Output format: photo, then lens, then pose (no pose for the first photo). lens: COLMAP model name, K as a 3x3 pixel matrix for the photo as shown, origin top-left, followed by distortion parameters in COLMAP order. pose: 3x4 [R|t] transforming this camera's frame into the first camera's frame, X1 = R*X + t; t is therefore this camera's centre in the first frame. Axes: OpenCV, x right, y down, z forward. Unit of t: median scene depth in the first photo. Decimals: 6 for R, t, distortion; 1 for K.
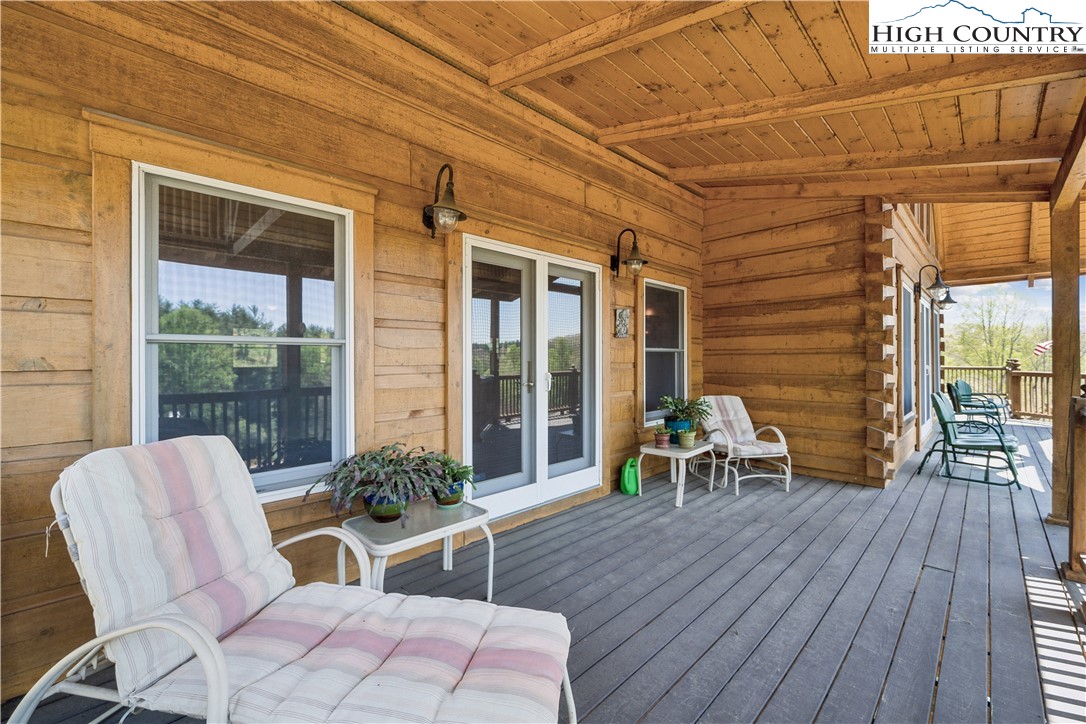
lens RADIAL K [[445.5, 0, 542.9], [0, 445.5, 360.2], [0, 0, 1]] dist [-0.001436, -0.000359]
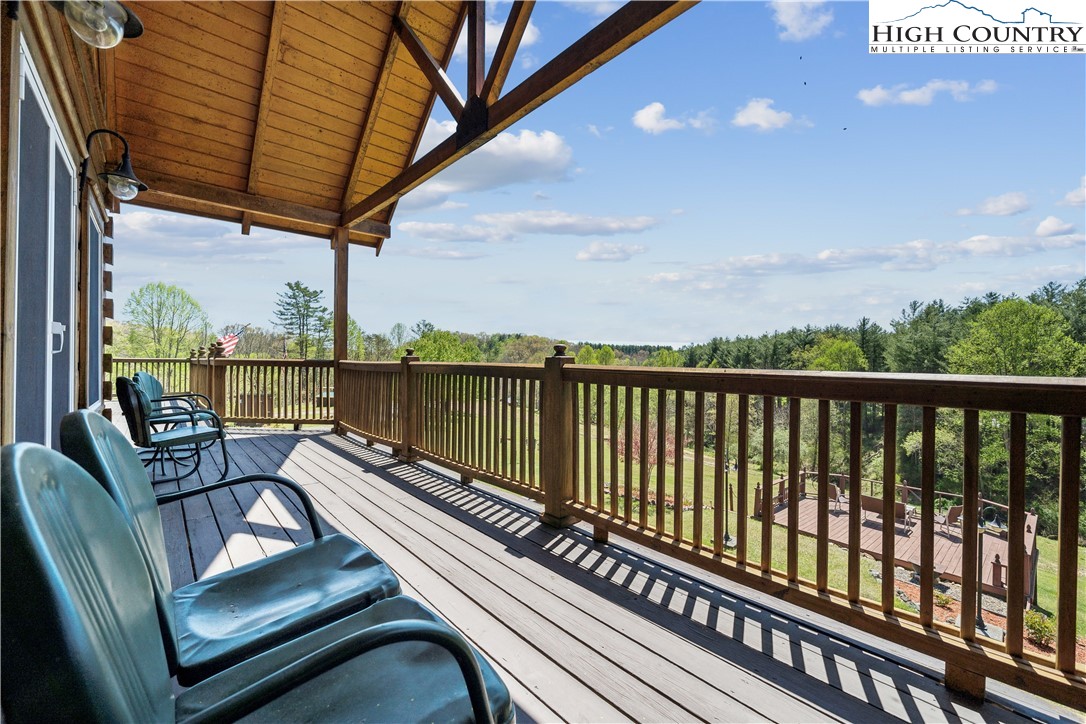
lens RADIAL K [[445.5, 0, 542.9], [0, 445.5, 360.2], [0, 0, 1]] dist [-0.001436, -0.000359]
pose [[0.066104, 0.013339, 0.997724, 0.420870], [-0.011993, 0.999849, -0.012573, 0.030306], [-0.997741, -0.011135, 0.066254, 0.466421]]
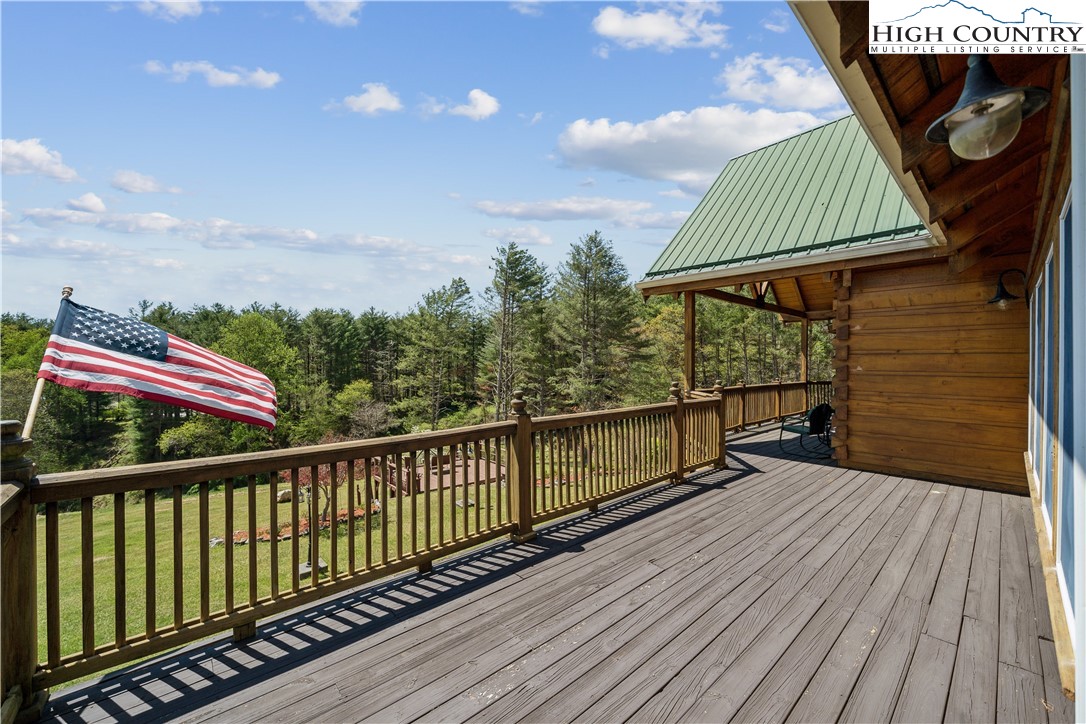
lens RADIAL K [[445.5, 0, 542.9], [0, 445.5, 360.2], [0, 0, 1]] dist [-0.001436, -0.000359]
pose [[-0.996144, 0.007973, 0.087367, 0.827624], [0.007657, 0.999963, -0.003954, -0.020870], [-0.087395, -0.003270, -0.996168, 1.051049]]
